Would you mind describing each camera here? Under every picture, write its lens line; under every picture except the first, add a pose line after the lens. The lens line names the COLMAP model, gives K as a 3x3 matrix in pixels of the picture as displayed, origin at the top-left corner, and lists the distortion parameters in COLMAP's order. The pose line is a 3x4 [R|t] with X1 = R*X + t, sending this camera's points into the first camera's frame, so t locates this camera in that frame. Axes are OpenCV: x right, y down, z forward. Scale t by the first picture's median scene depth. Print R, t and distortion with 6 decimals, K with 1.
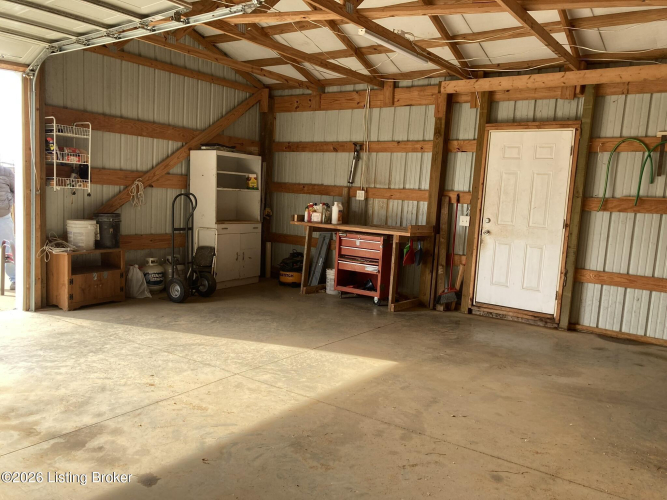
lens RADIAL K [[547.4, 0, 333.5], [0, 547.4, 250.0], [0, 0, 1]] dist [-0.002808, -0.000423]
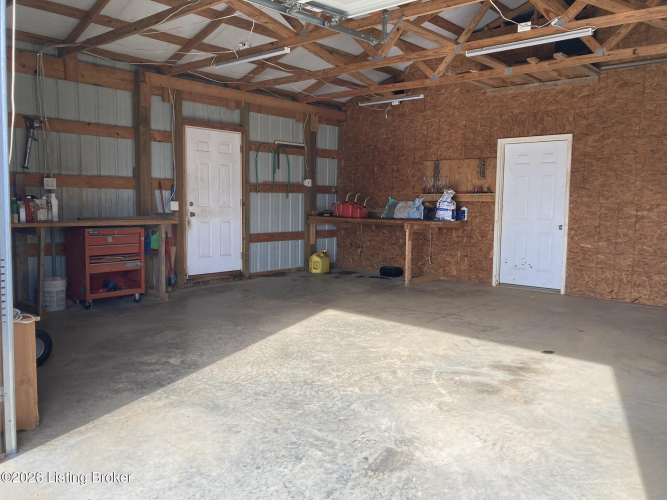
lens RADIAL K [[556.3, 0, 336.1], [0, 556.3, 247.7], [0, 0, 1]] dist [0.044250, -0.000649]
pose [[0.098266, -0.143211, 0.984802, -1.003642], [0.085903, 0.987118, 0.134977, -0.111734], [-0.991446, 0.071334, 0.109303, 0.665366]]
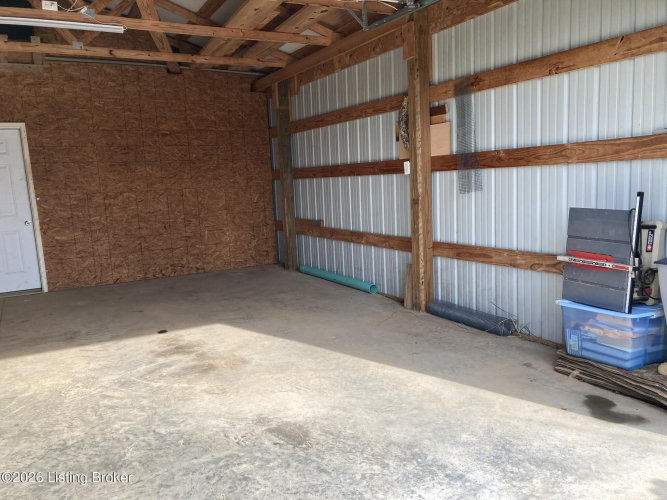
lens RADIAL K [[556.3, 0, 336.1], [0, 556.3, 247.7], [0, 0, 1]] dist [0.044250, -0.000649]
pose [[-0.903988, -0.064459, 0.422672, -0.783940], [0.040175, 0.971391, 0.234063, -0.145972], [-0.425667, 0.228571, -0.875536, 1.095279]]
